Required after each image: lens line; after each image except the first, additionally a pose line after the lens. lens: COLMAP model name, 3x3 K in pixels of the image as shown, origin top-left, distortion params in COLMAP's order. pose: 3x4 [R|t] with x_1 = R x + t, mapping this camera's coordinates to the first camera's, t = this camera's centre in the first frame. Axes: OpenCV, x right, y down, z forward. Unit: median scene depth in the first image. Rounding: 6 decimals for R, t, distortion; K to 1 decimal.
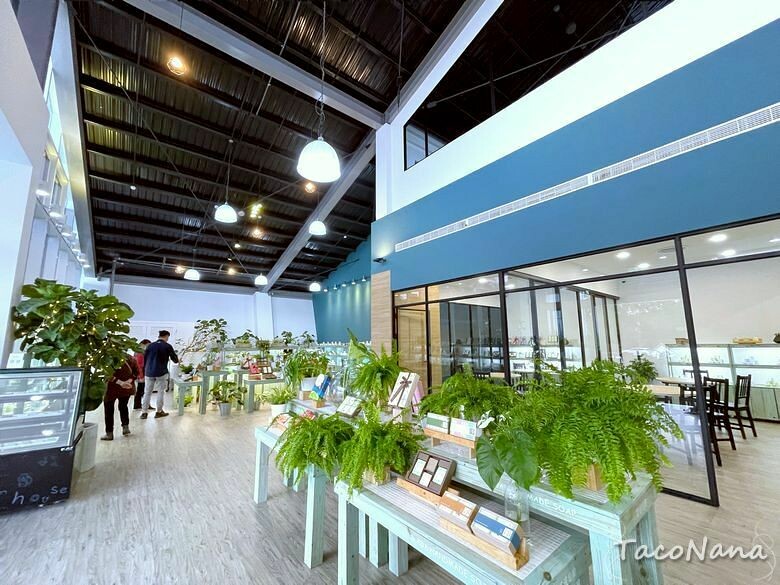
lens RADIAL K [[321.1, 0, 386.4], [0, 321.1, 292.4], [0, 0, 1]] dist [-0.001347, -0.000273]
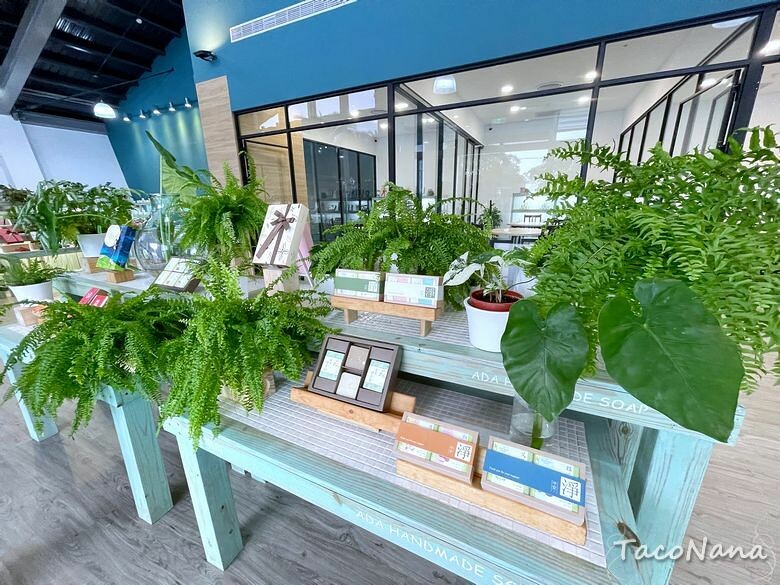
lens RADIAL K [[321.1, 0, 386.6], [0, 321.1, 295.4], [0, 0, 1]] dist [-0.001347, -0.000273]
pose [[0.911573, -0.127663, 0.390816, -0.007412], [-0.048543, 0.910501, 0.410648, 0.160016], [-0.408263, -0.393307, 0.823791, 0.426130]]
